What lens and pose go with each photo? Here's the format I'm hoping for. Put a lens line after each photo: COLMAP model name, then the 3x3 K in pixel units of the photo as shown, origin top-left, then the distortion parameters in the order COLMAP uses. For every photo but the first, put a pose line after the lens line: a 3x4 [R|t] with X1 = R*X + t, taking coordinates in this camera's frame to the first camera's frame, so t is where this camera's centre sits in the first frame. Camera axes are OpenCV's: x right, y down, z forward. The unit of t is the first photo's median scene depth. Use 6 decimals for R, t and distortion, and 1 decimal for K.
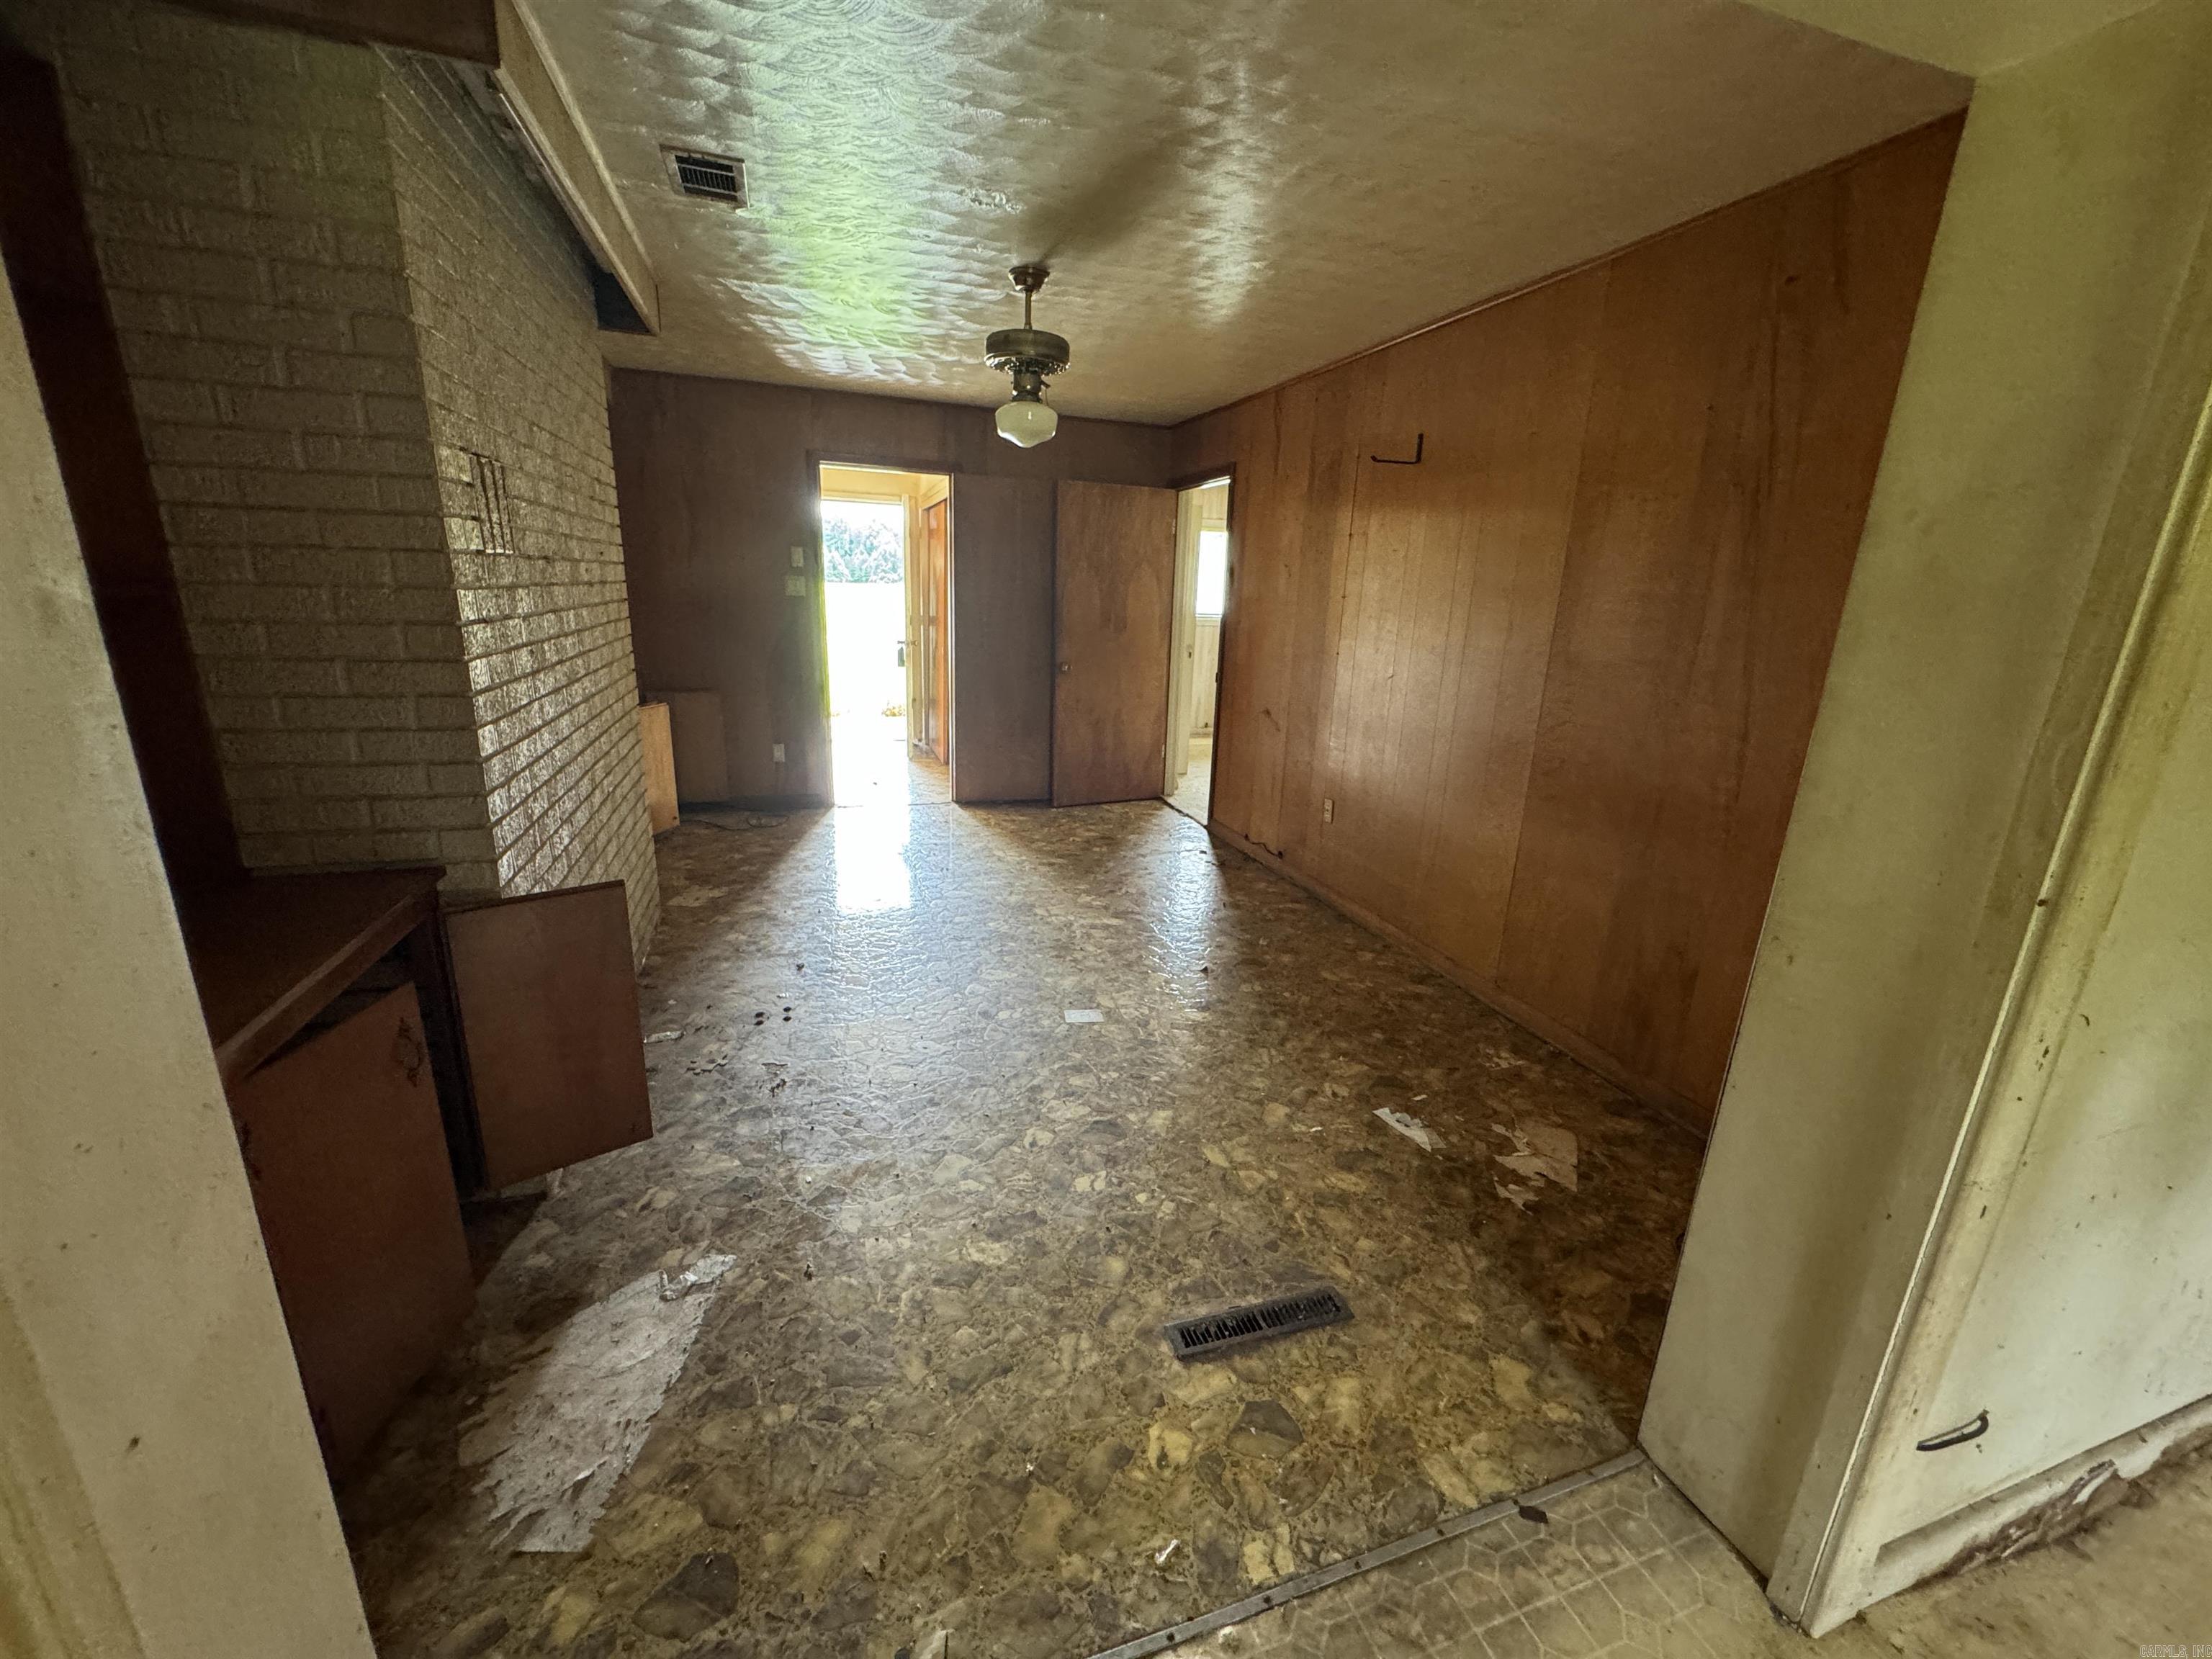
lens RADIAL K [[883.9, 0, 1106.0], [0, 883.9, 829.5], [0, 0, 1]] dist [-0.002216, -0.000006]
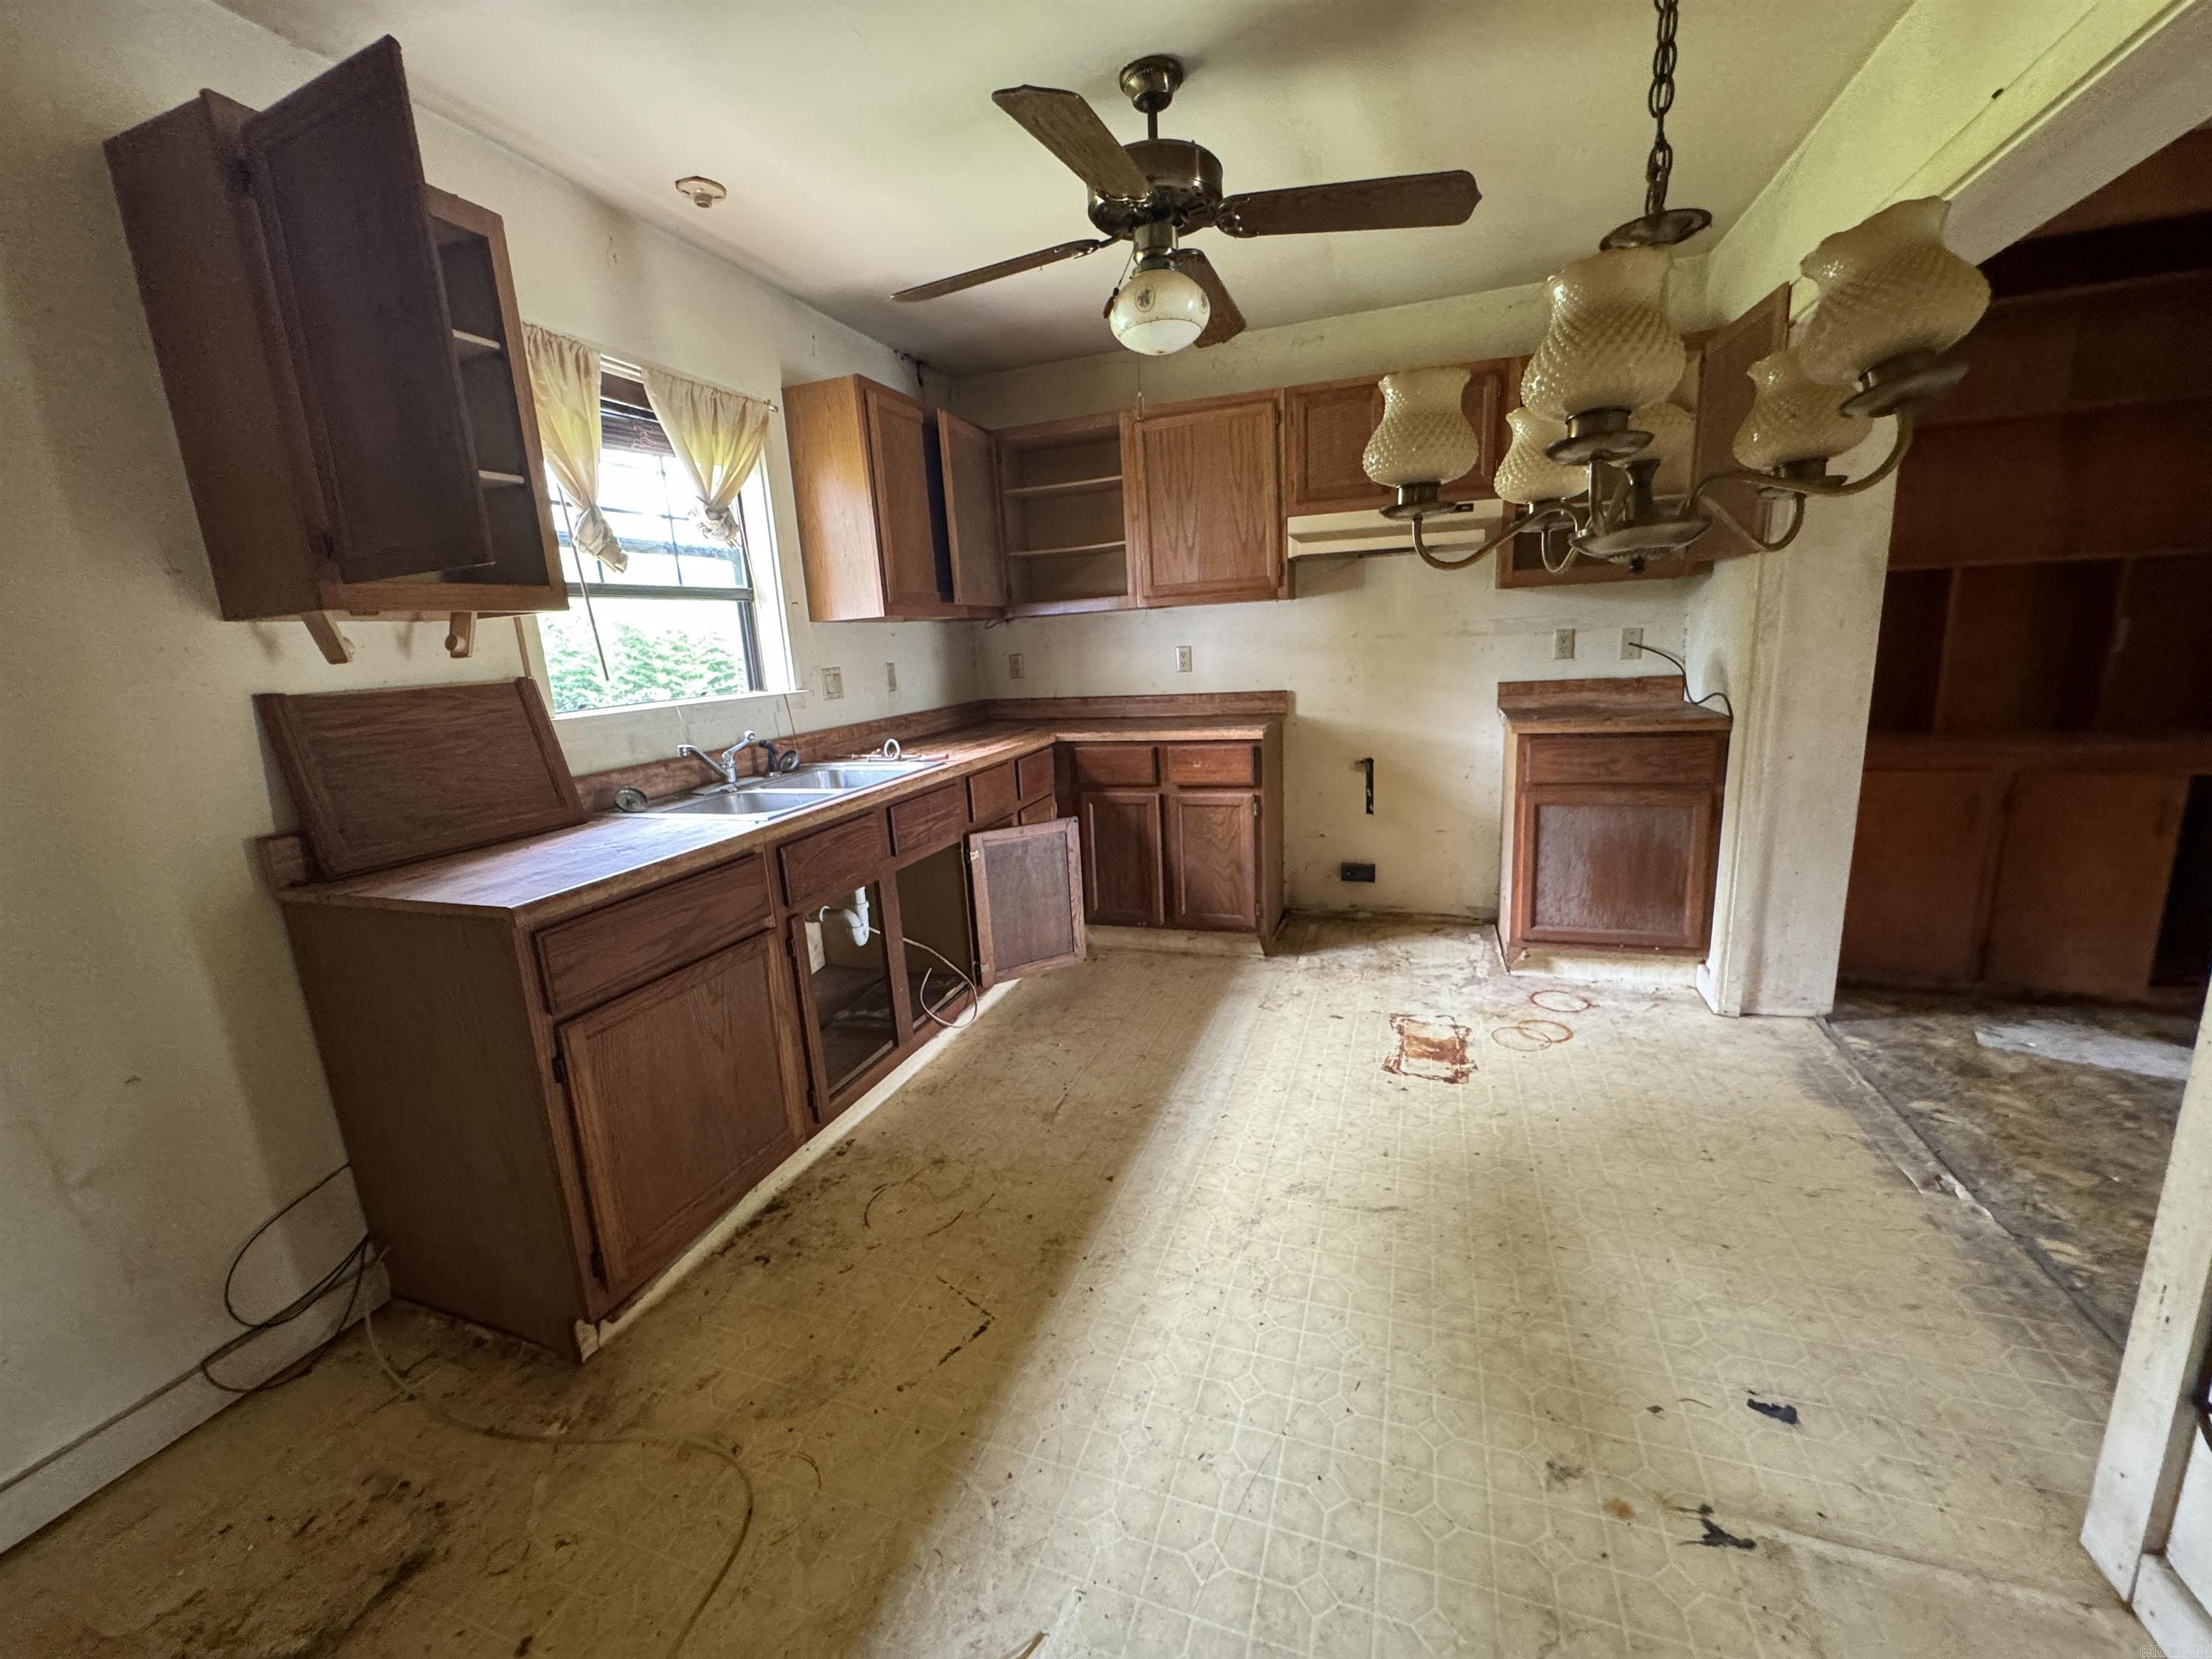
lens RADIAL K [[883.9, 0, 1106.0], [0, 883.9, 829.5], [0, 0, 1]] dist [-0.002216, -0.000006]
pose [[-0.621142, 0.167248, -0.765644, 1.889418], [-0.175748, 0.922354, 0.344058, 0.055426], [0.763738, 0.348269, -0.543519, 0.403547]]
